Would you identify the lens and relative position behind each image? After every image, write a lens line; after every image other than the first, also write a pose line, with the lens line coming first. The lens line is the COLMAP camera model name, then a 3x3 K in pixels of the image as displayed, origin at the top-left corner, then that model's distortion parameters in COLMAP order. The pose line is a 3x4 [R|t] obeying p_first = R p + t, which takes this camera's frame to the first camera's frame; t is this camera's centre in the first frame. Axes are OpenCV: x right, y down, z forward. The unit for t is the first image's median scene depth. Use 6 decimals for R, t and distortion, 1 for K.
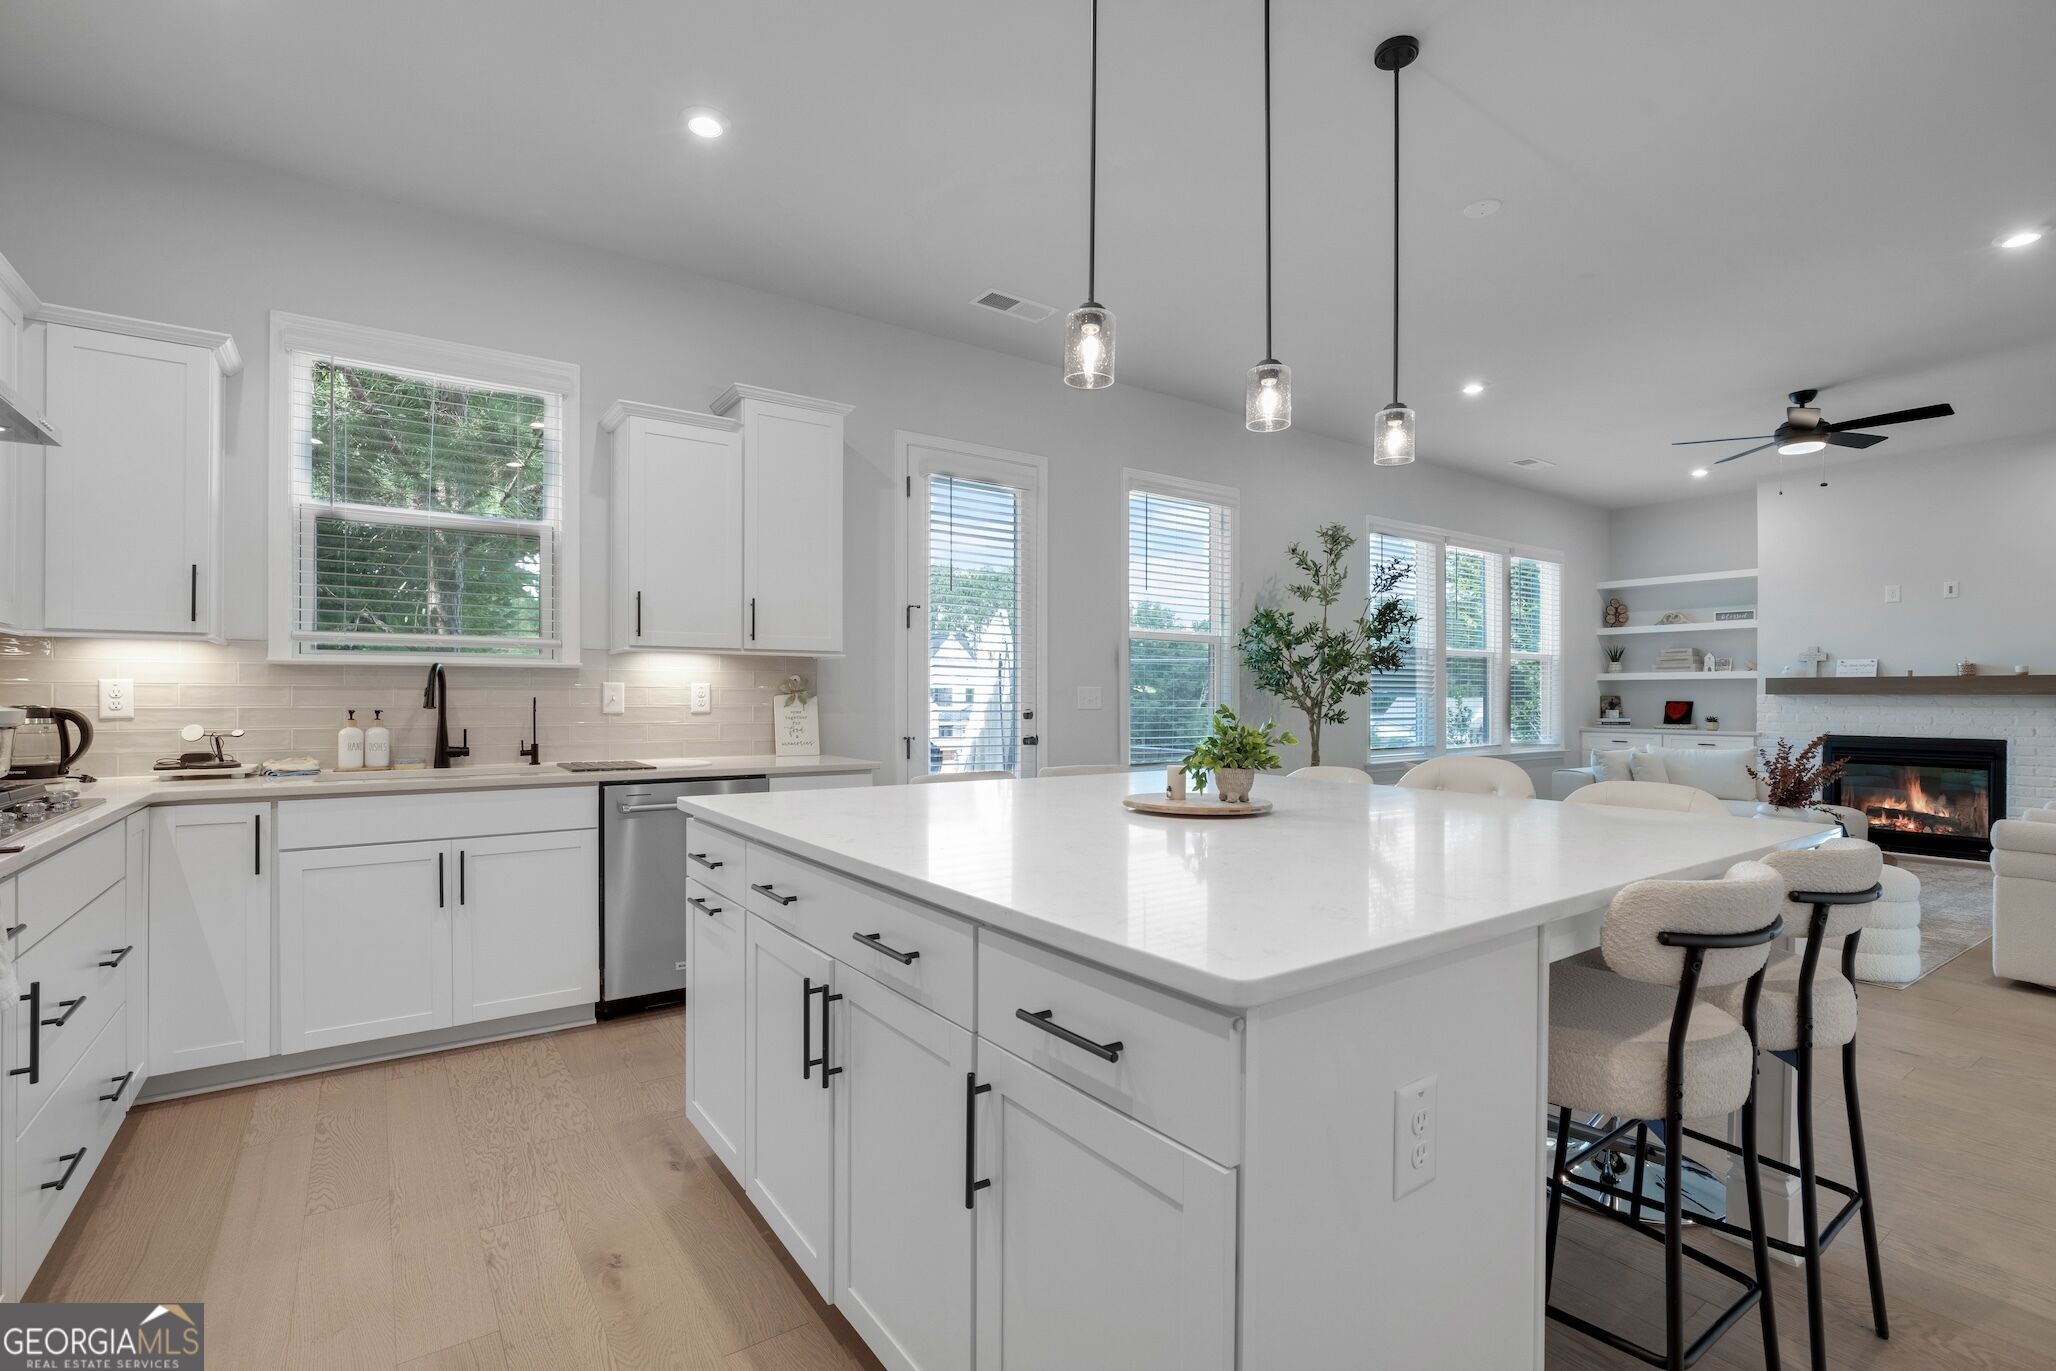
lens RADIAL K [[945.4, 0, 1028.0], [0, 945.4, 685.5], [0, 0, 1]] dist [-0.001629, -0.000060]
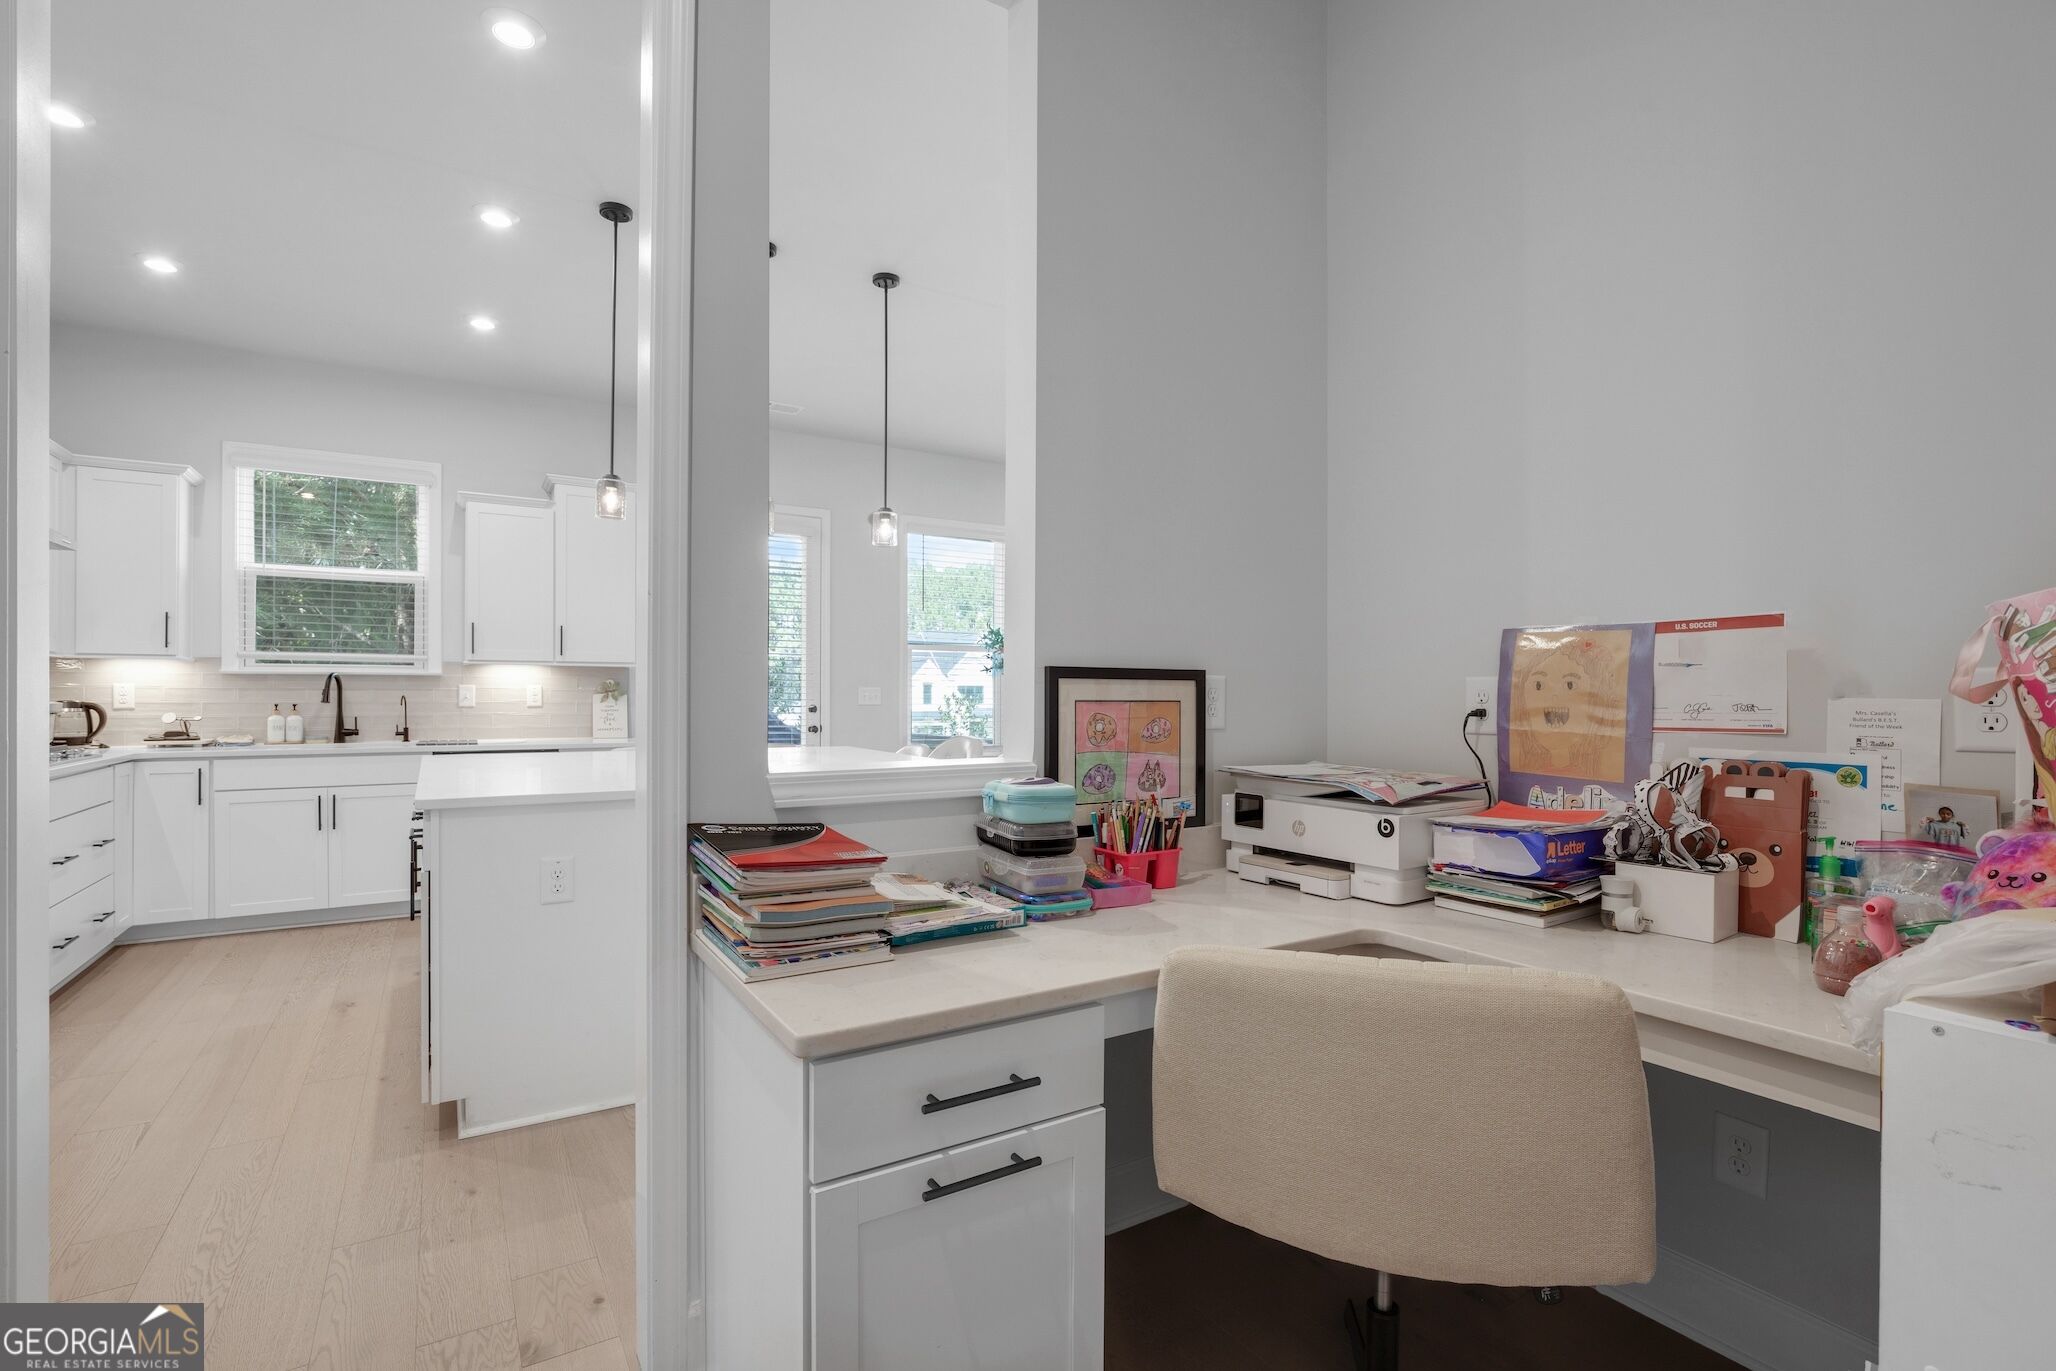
lens RADIAL K [[952.6, 0, 1028.0], [0, 952.6, 685.5], [0, 0, 1]] dist [-0.001062, -0.000215]
pose [[0.998038, 0.000462, -0.062612, 0.591212], [-0.000316, 0.999997, 0.002344, -0.007394], [0.062613, -0.002320, 0.998035, -0.452372]]
